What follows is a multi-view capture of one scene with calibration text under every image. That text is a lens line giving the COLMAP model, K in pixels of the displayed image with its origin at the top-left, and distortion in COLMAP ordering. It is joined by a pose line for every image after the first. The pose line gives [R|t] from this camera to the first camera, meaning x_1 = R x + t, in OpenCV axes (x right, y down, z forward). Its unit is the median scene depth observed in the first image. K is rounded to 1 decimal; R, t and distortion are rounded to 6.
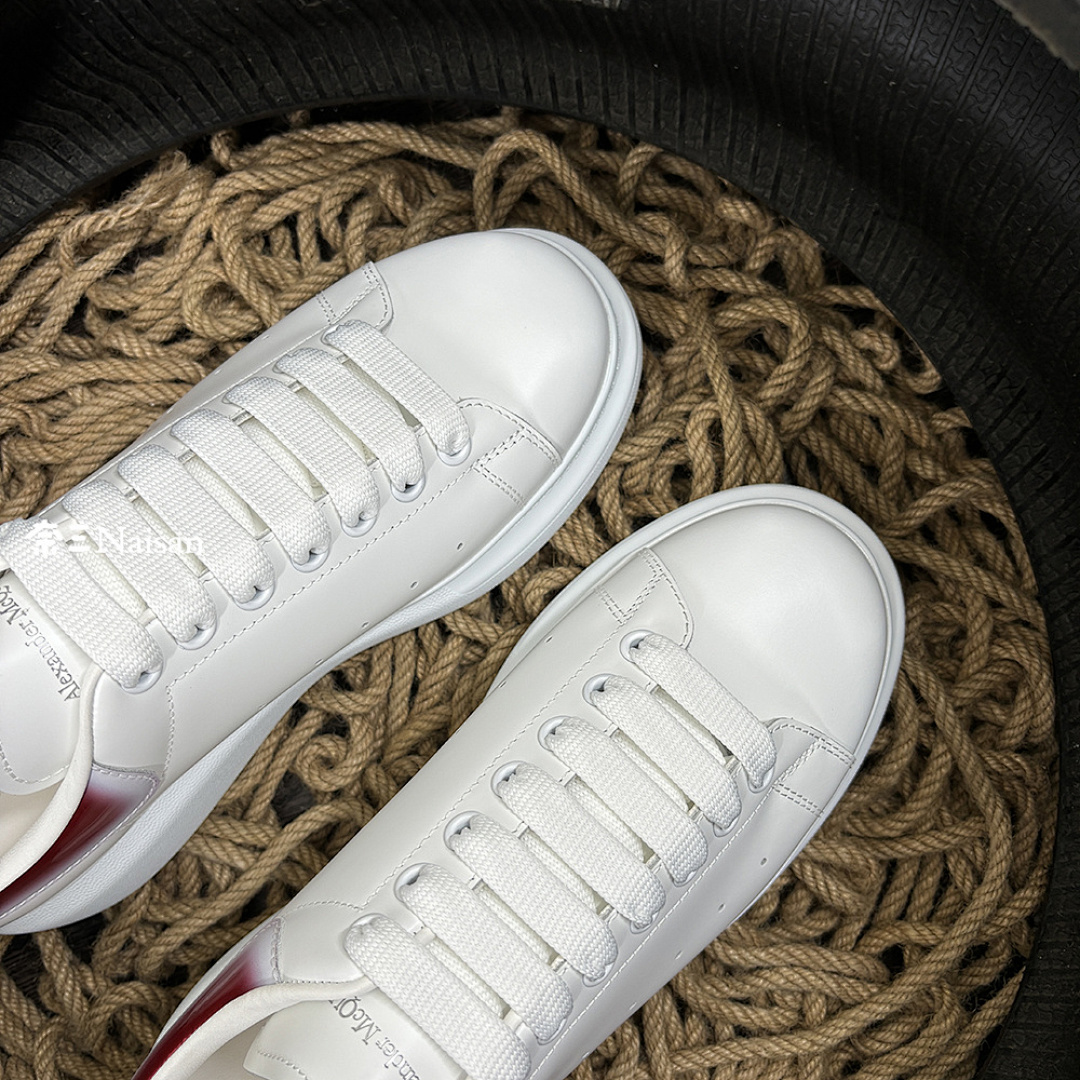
lens RADIAL K [[1159.6, 0, 520.9], [0, 1159.6, 539.9], [0, 0, 1]] dist [-0.001505, 0.028501]
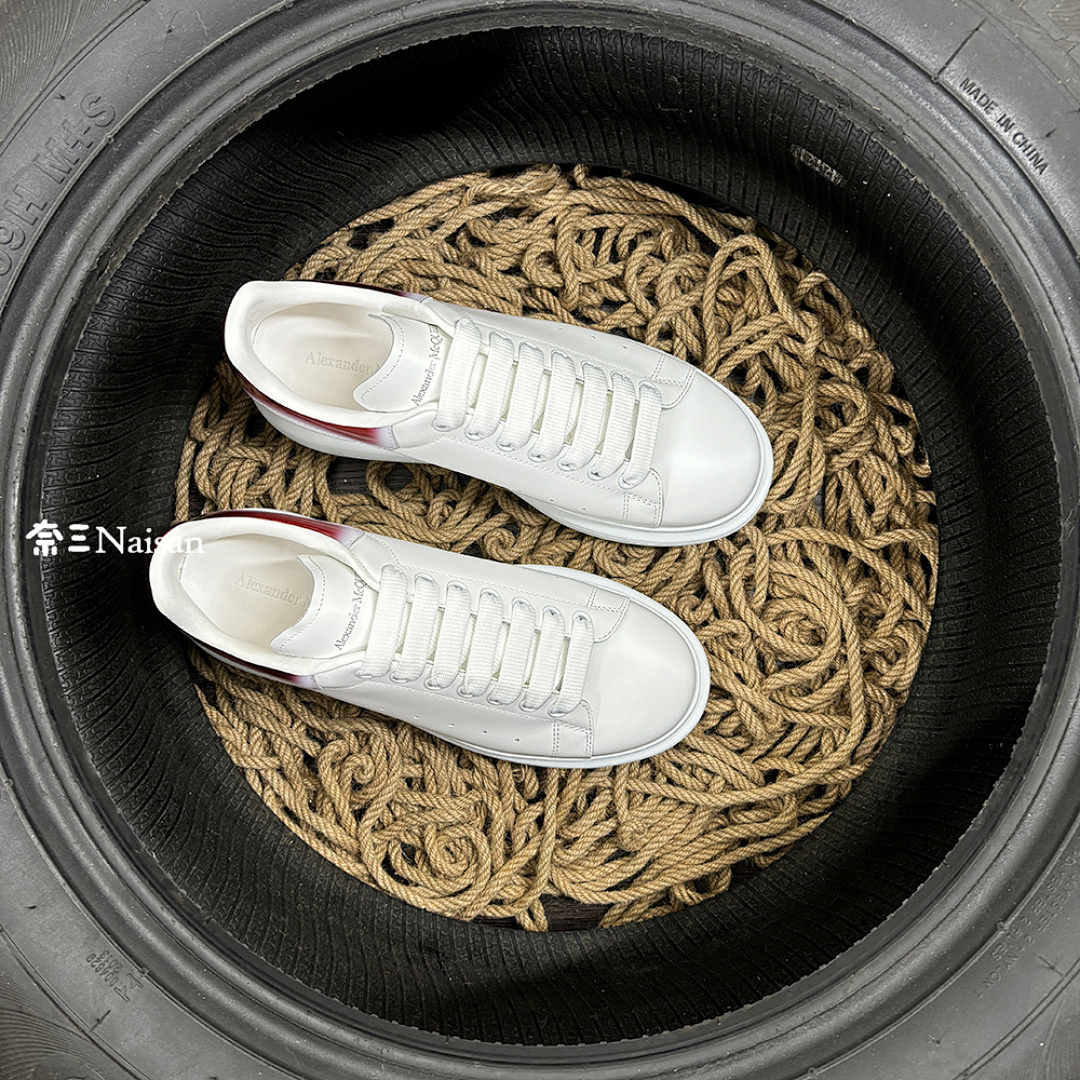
lens RADIAL K [[1122.9, 0, 540.0], [0, 1122.9, 540.0], [0, 0, 1]] dist [0.094870, -0.325950]
pose [[0.924816, 0.380028, 0.017174, -0.146755], [-0.380367, 0.924477, 0.025760, 0.122903], [-0.006087, -0.030356, 0.999521, -0.620669]]
